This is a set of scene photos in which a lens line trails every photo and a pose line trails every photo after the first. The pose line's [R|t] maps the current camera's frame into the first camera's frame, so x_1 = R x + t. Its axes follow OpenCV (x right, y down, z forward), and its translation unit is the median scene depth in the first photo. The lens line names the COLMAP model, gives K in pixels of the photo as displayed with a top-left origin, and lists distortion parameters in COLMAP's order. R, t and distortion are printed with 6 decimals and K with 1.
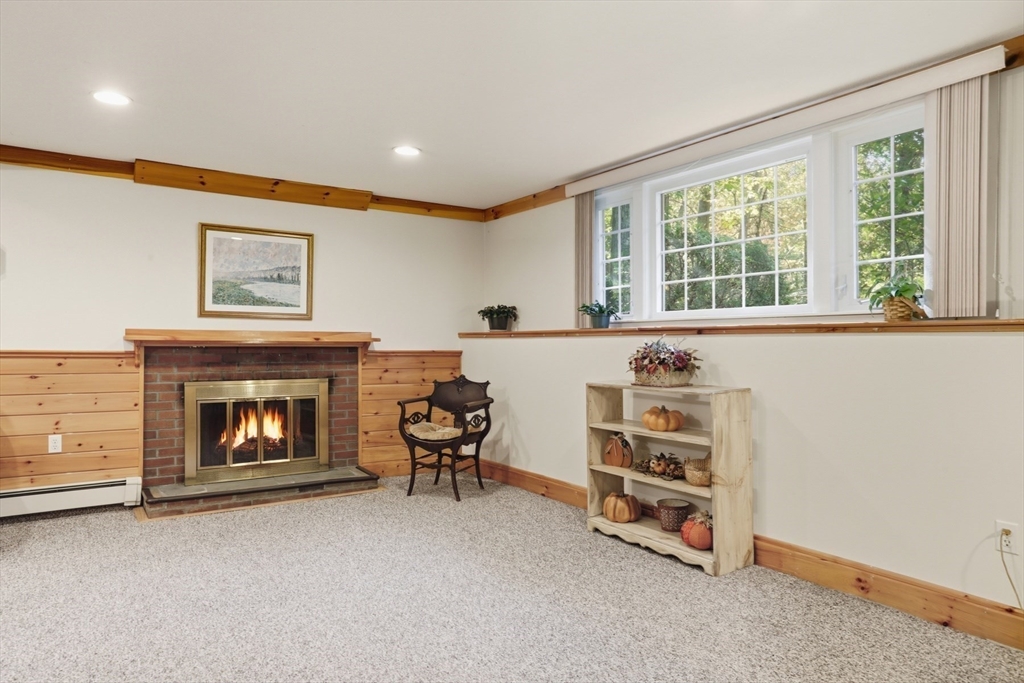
lens RADIAL K [[645.8, 0, 511.8], [0, 645.8, 343.5], [0, 0, 1]] dist [-0.020136, 0.024060]
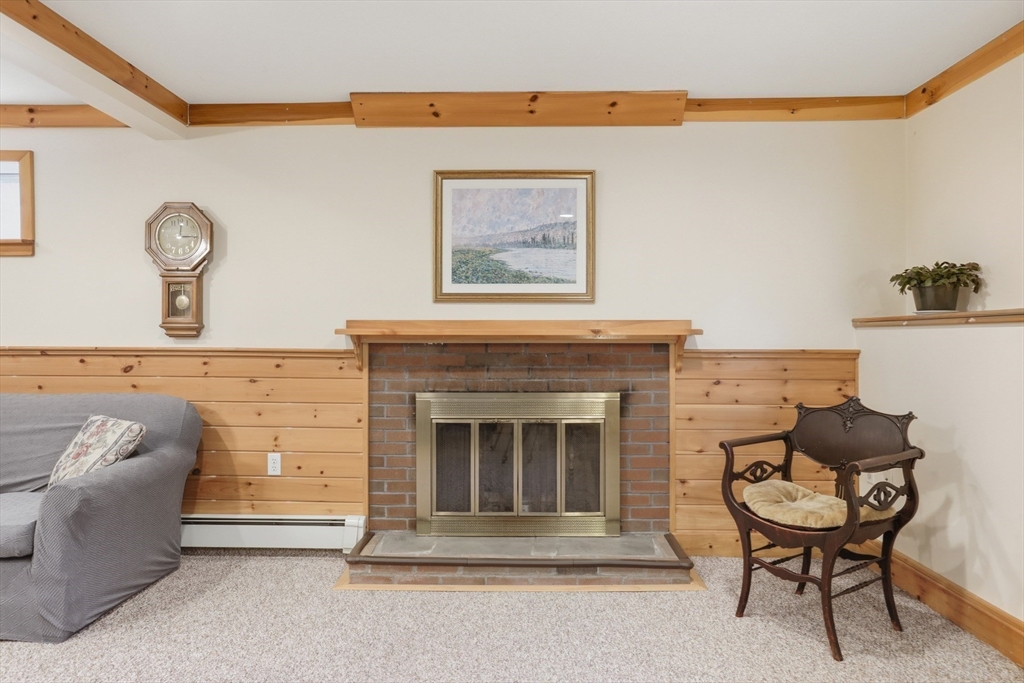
lens RADIAL K [[645.8, 0, 506.1], [0, 645.8, 339.0], [0, 0, 1]] dist [-0.020136, 0.024060]
pose [[0.815211, -0.003846, -0.579151, -0.004242], [0.004111, 0.999991, -0.000855, 0.000780], [0.579149, -0.001684, 0.815220, 0.433898]]
